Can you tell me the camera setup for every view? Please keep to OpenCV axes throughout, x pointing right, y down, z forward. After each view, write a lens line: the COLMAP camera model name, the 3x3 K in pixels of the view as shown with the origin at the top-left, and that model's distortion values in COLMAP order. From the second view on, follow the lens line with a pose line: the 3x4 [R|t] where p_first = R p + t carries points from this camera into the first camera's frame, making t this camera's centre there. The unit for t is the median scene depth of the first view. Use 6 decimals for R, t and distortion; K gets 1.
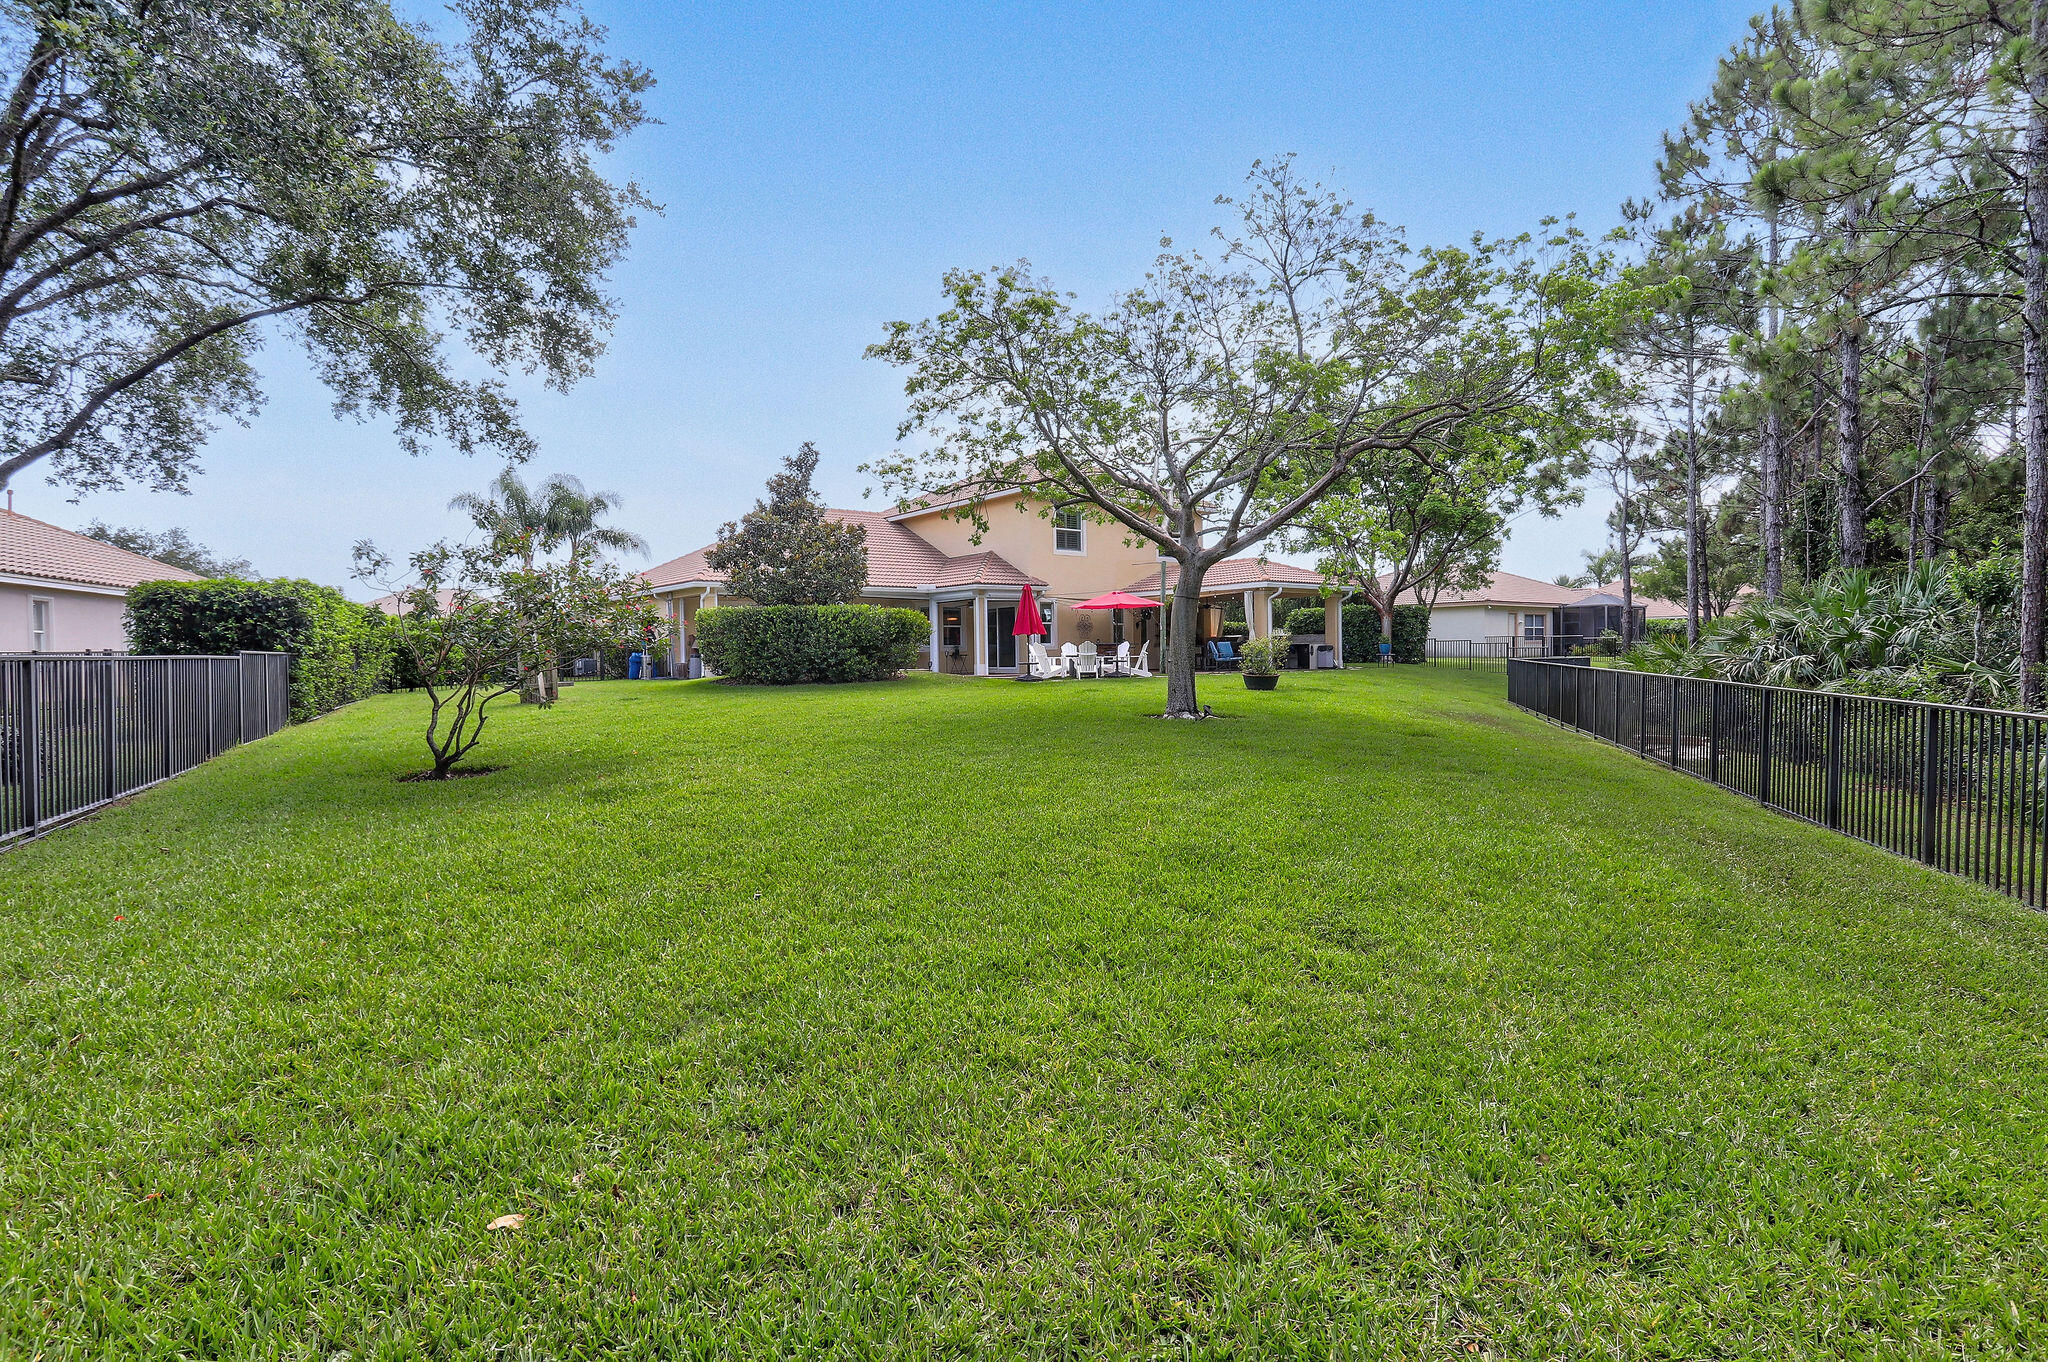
lens RADIAL K [[986.3, 0, 1025.6], [0, 986.3, 678.9], [0, 0, 1]] dist [0.000206, 0.000148]
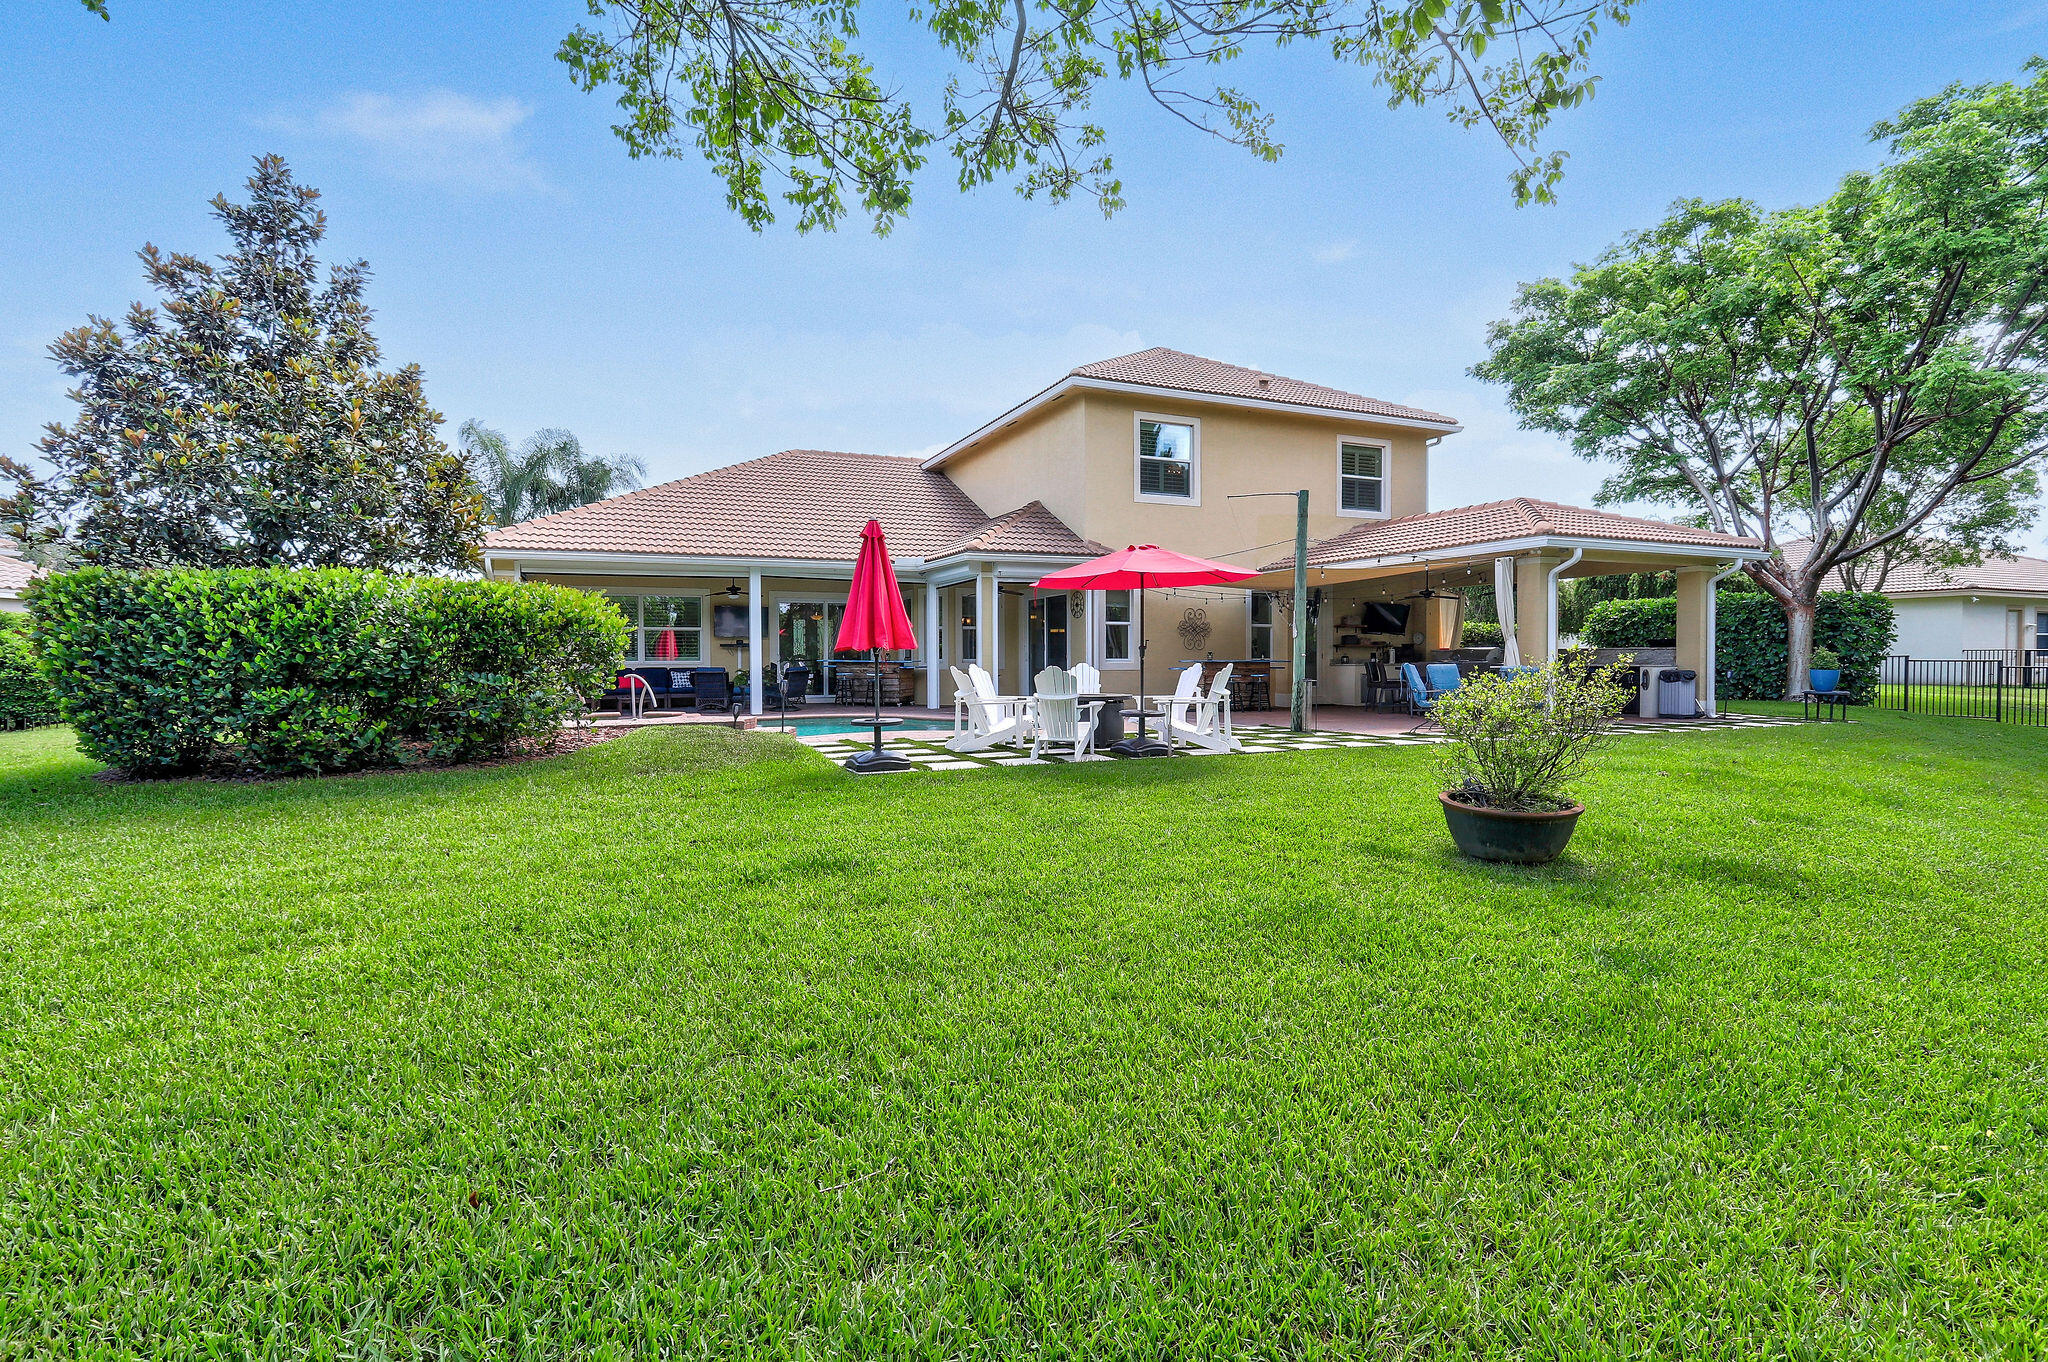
lens RADIAL K [[986.3, 0, 1019.4], [0, 986.3, 667.7], [0, 0, 1]] dist [0.000206, 0.000148]
pose [[0.967456, 0.013773, -0.252665, 0.107440], [-0.017368, 0.999777, -0.012003, -0.022715], [0.252443, 0.016001, 0.967479, 0.427491]]
